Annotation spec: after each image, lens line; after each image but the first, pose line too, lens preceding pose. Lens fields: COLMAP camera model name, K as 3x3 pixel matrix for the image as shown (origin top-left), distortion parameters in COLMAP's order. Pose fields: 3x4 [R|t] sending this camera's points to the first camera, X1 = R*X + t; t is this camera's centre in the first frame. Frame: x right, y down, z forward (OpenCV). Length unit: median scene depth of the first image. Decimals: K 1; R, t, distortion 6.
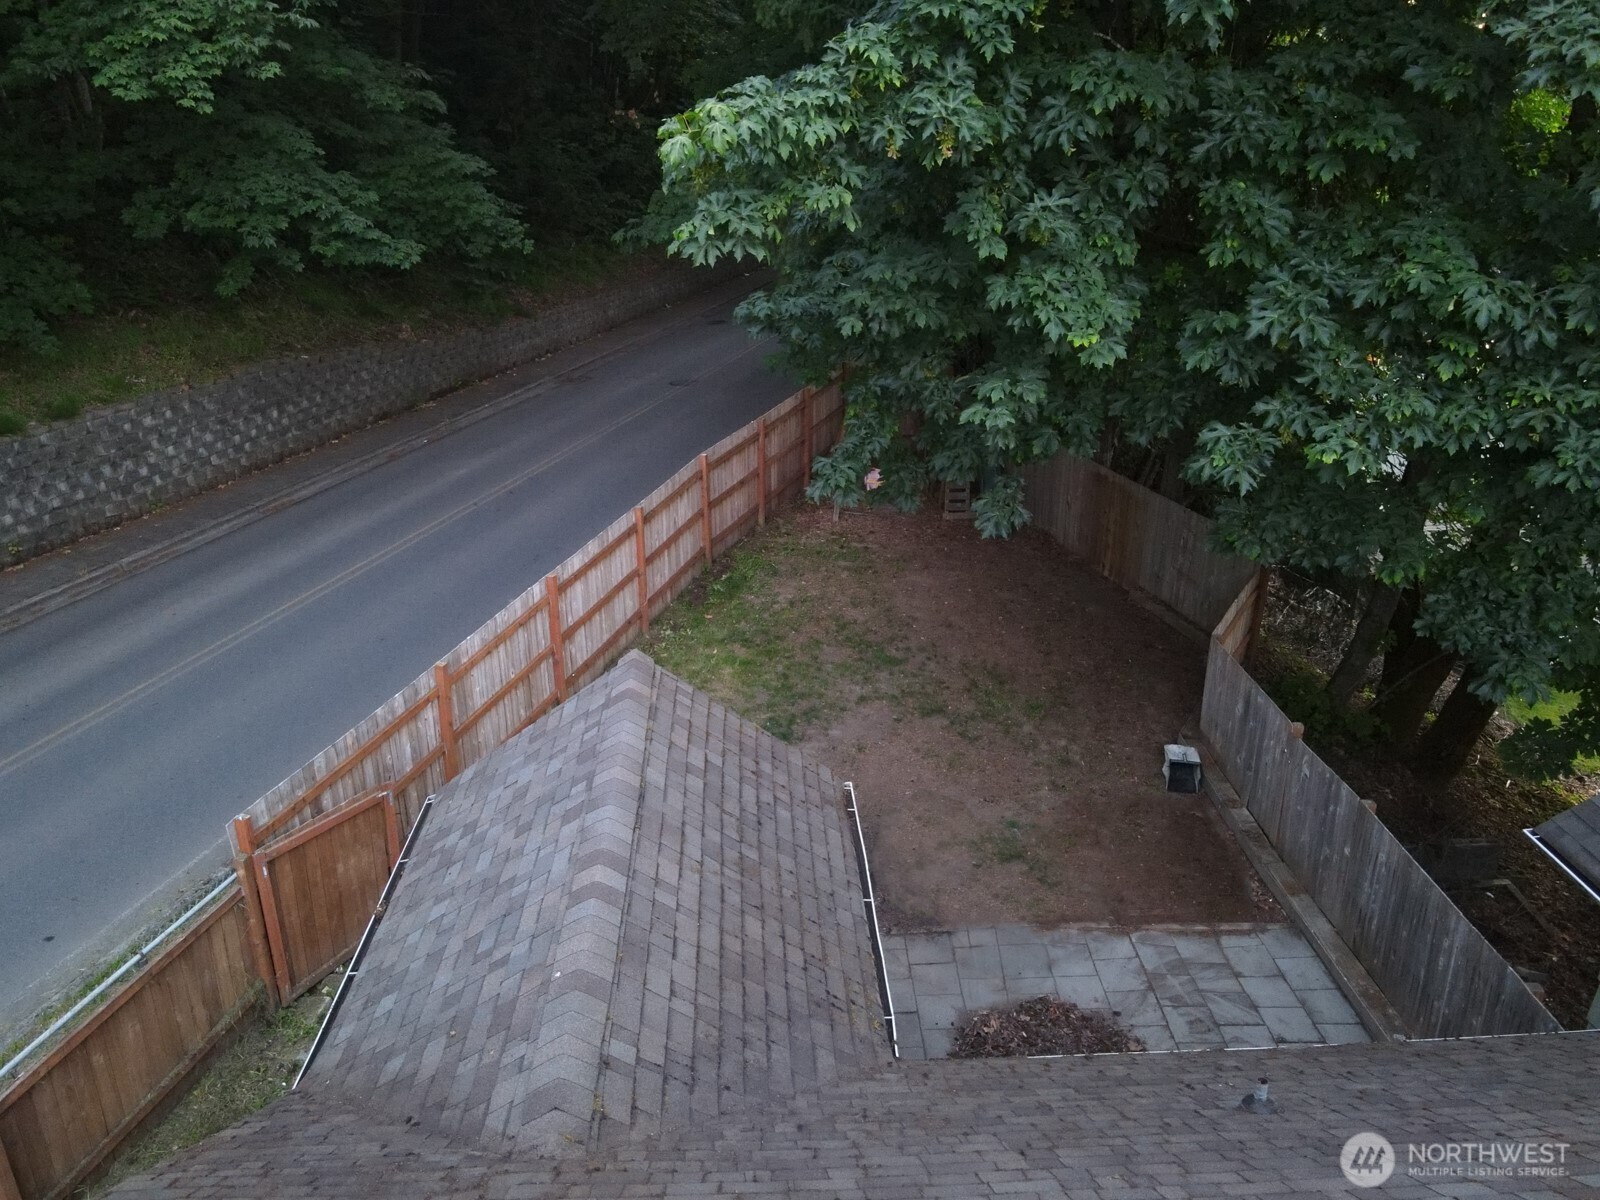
lens RADIAL K [[1183.0, 0, 791.1], [0, 1183.0, 583.3], [0, 0, 1]] dist [0.001574, 0.022797]
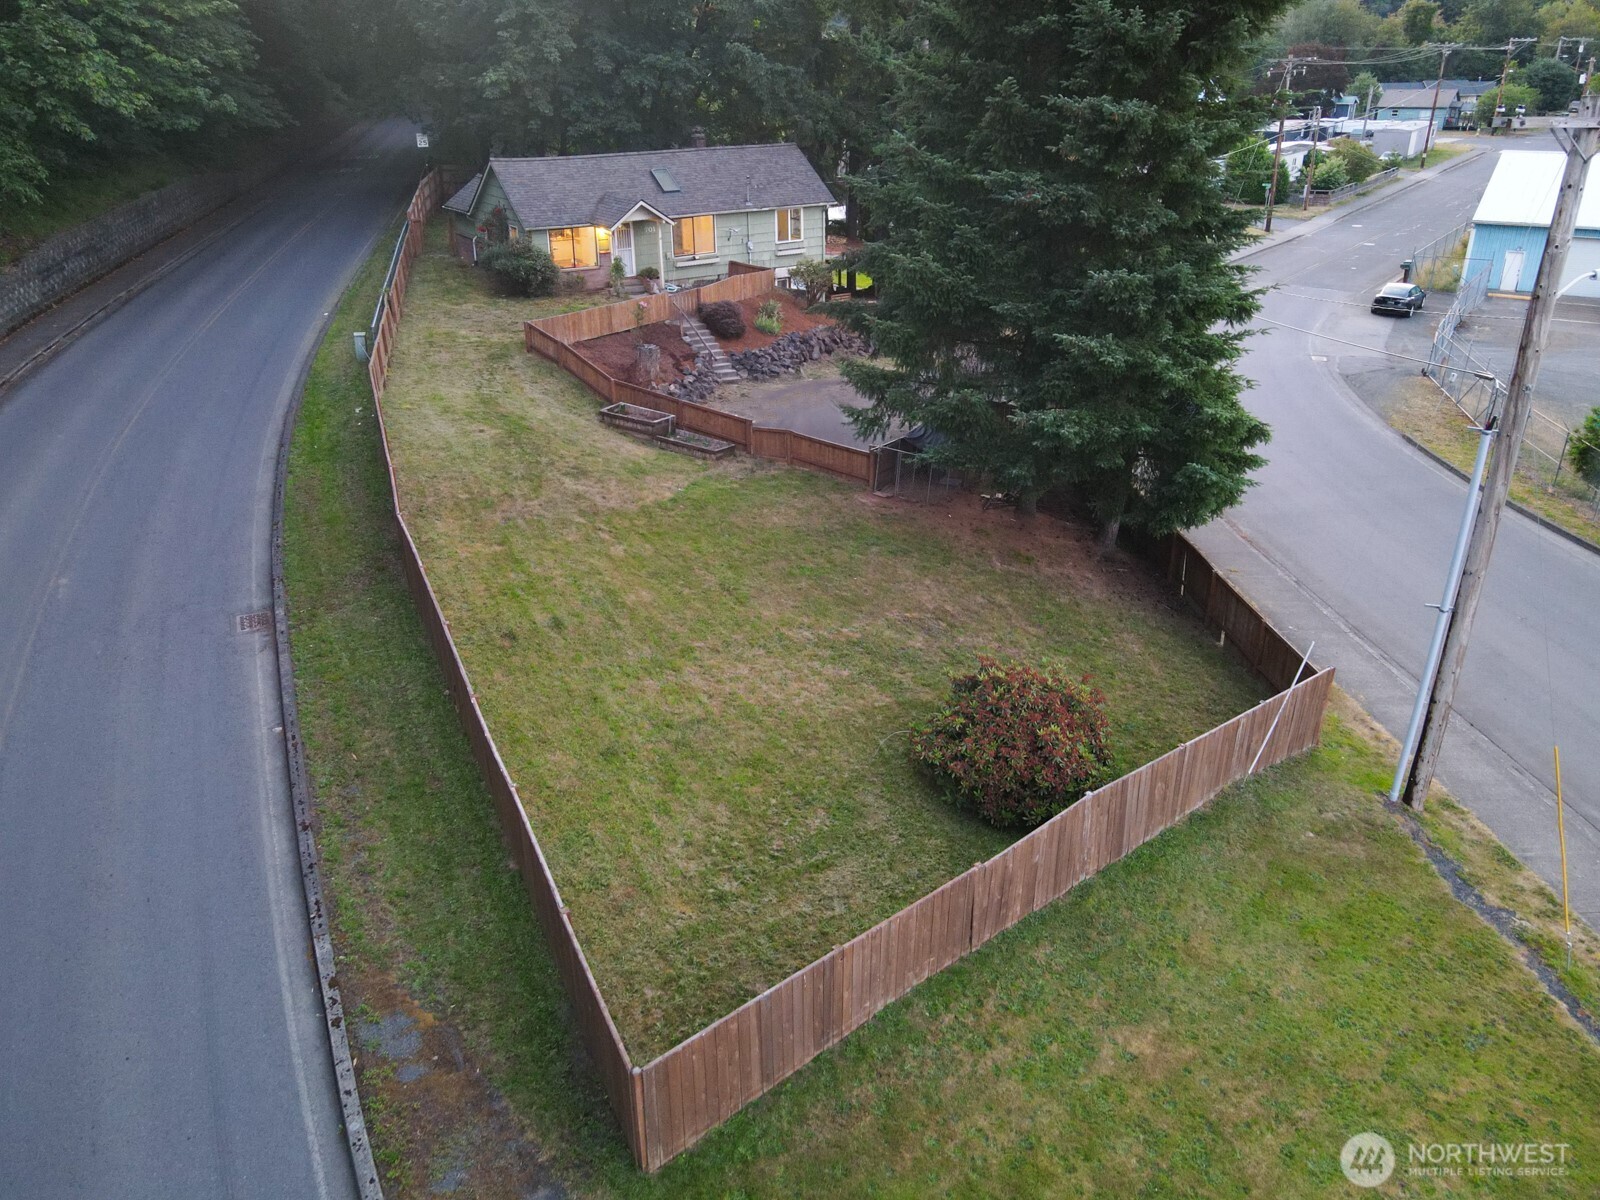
lens RADIAL K [[1183.0, 0, 804.1], [0, 1183.0, 595.8], [0, 0, 1]] dist [0.001574, 0.022797]
pose [[0.864809, -0.208623, 0.456707, -0.952636], [0.183585, 0.977994, 0.099115, 0.932051], [-0.467335, -0.001871, 0.884079, -2.506662]]
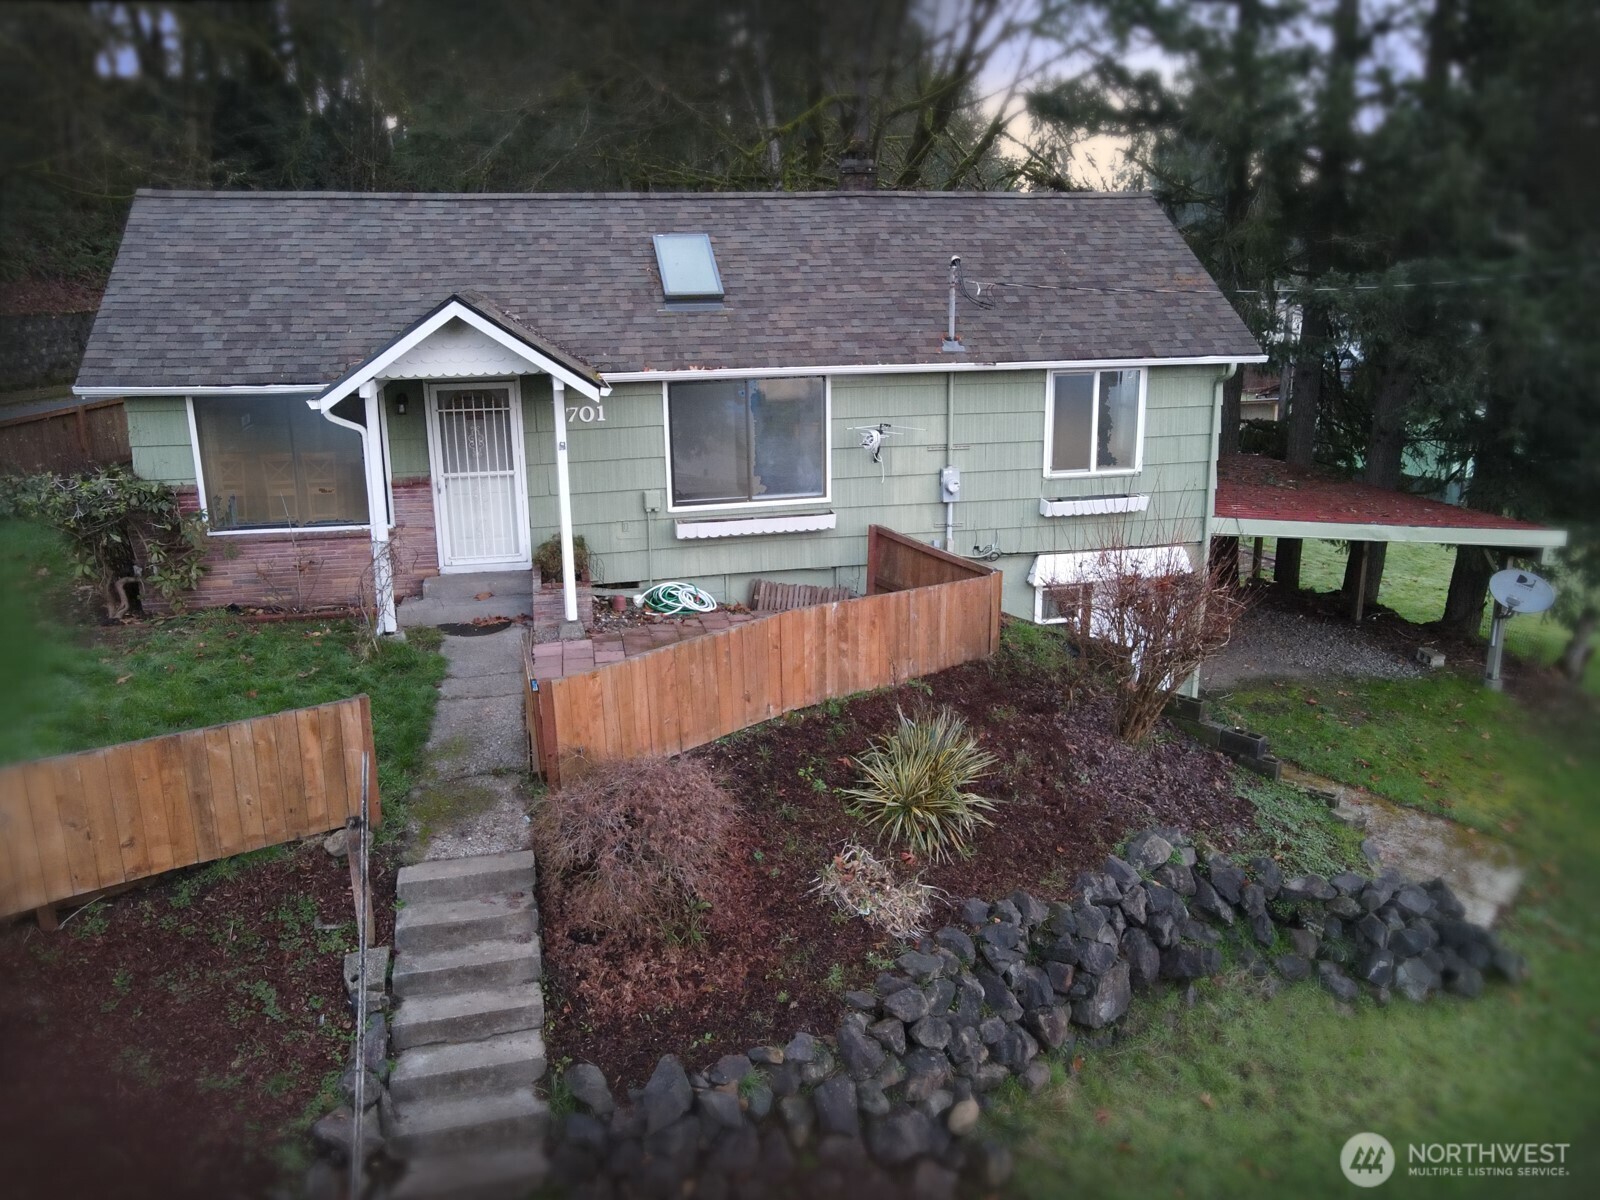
lens RADIAL K [[1183.0, 0, 795.0], [0, 1183.0, 583.1], [0, 0, 1]] dist [0.001574, 0.022797]
pose [[0.983794, -0.046225, 0.173242, 0.154929], [0.066091, 0.991652, -0.110715, 0.525378], [-0.166678, 0.120370, 0.978636, -0.730966]]
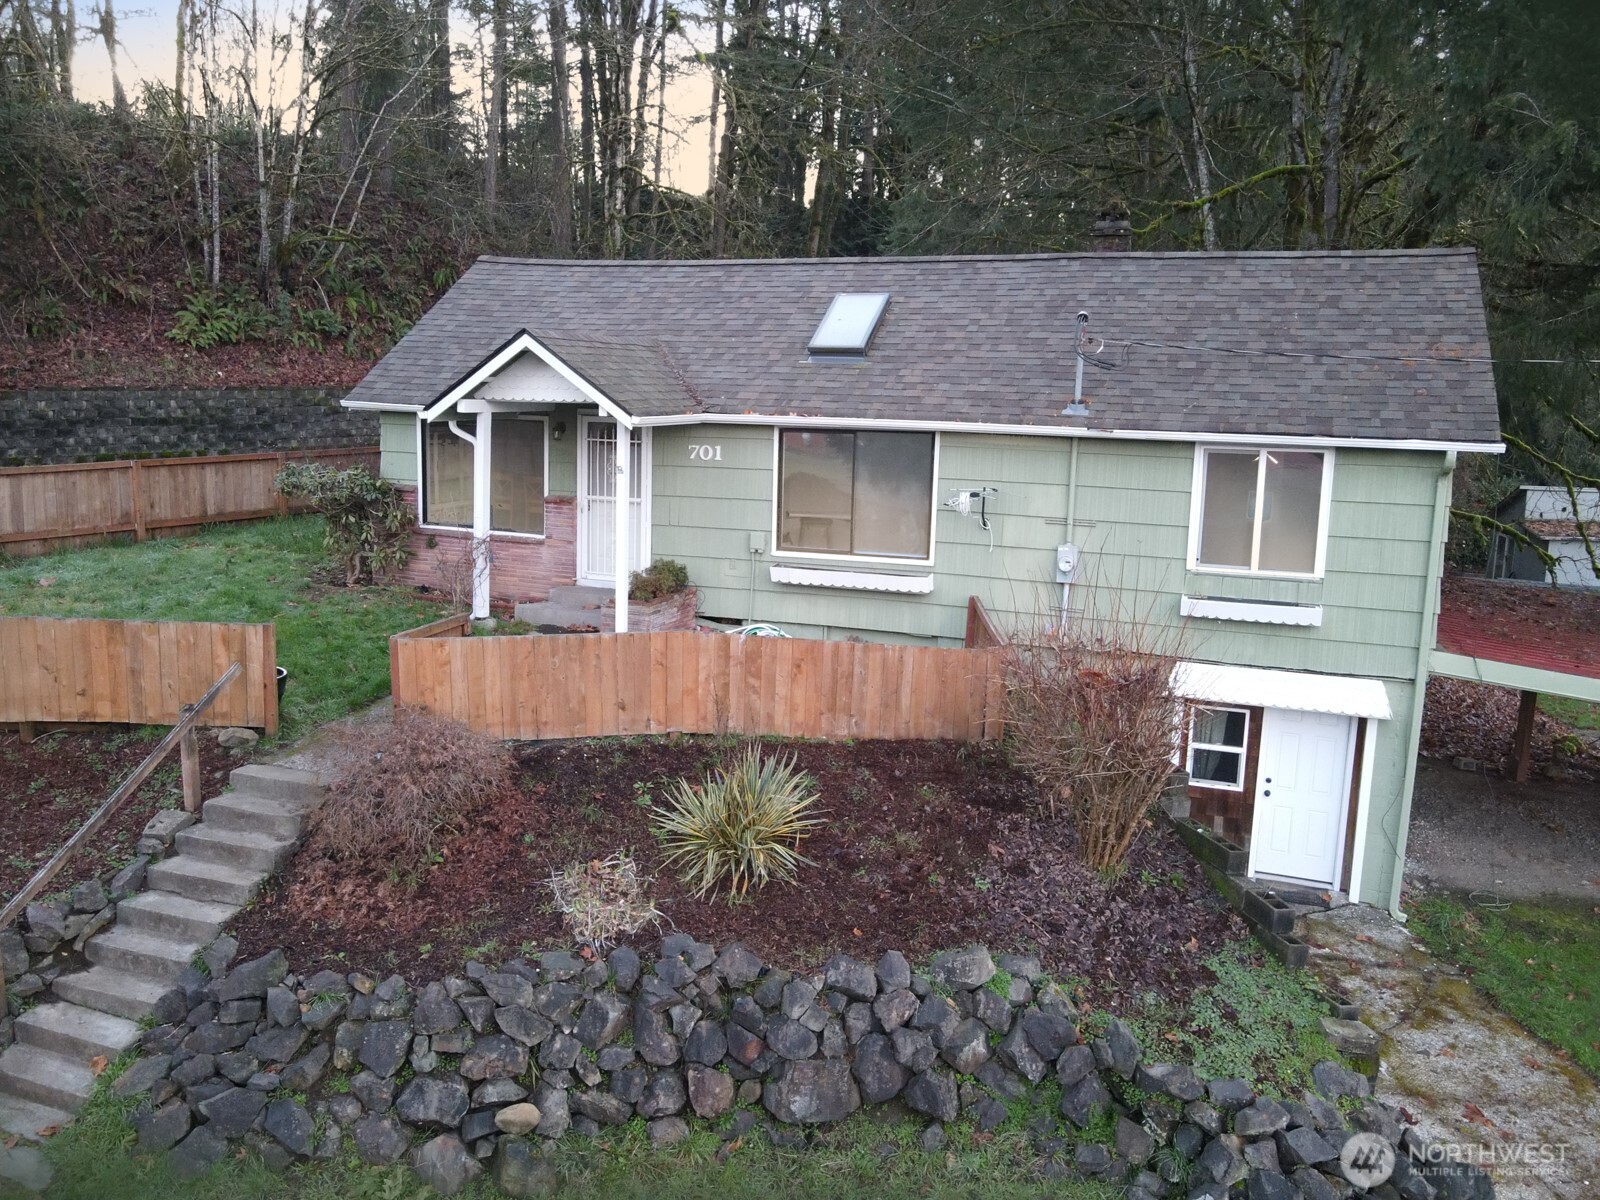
lens RADIAL K [[1248.2, 0, 791.5], [0, 1248.2, 584.2], [0, 0, 1]] dist [-0.001009, 0.029777]
pose [[0.924004, 0.094181, -0.370603, 0.560294], [-0.170977, 0.968671, -0.180120, 0.556651], [0.342029, 0.229796, 0.911159, -0.712372]]
